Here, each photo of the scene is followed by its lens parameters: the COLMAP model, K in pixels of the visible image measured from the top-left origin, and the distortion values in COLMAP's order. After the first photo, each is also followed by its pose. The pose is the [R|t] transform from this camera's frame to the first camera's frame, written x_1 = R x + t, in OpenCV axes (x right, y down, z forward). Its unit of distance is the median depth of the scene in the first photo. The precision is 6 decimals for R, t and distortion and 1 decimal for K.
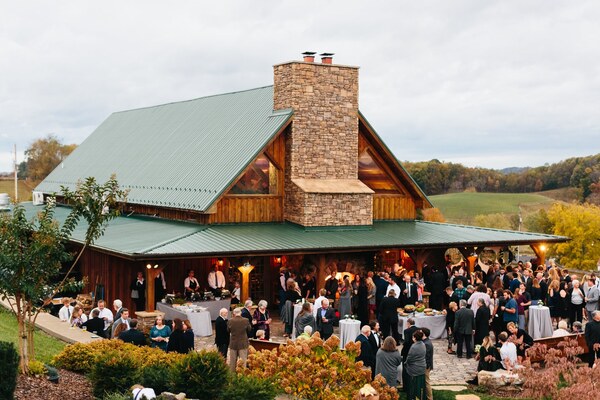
lens RADIAL K [[839.3, 0, 300.0], [0, 839.3, 200.0], [0, 0, 1]] dist [0.006781, -0.008350]
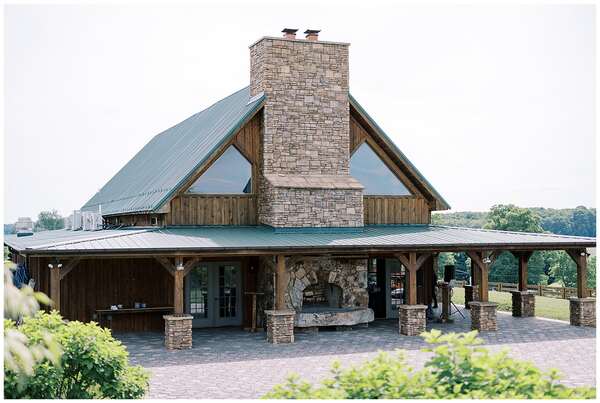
lens RADIAL K [[839.3, 0, 300.0], [0, 839.3, 201.5], [0, 0, 1]] dist [0.006781, -0.008350]
pose [[0.985295, -0.024147, -0.169149, 0.166902], [0.013682, 0.997935, -0.062766, 0.056363], [0.170315, 0.059528, 0.983590, 0.166007]]
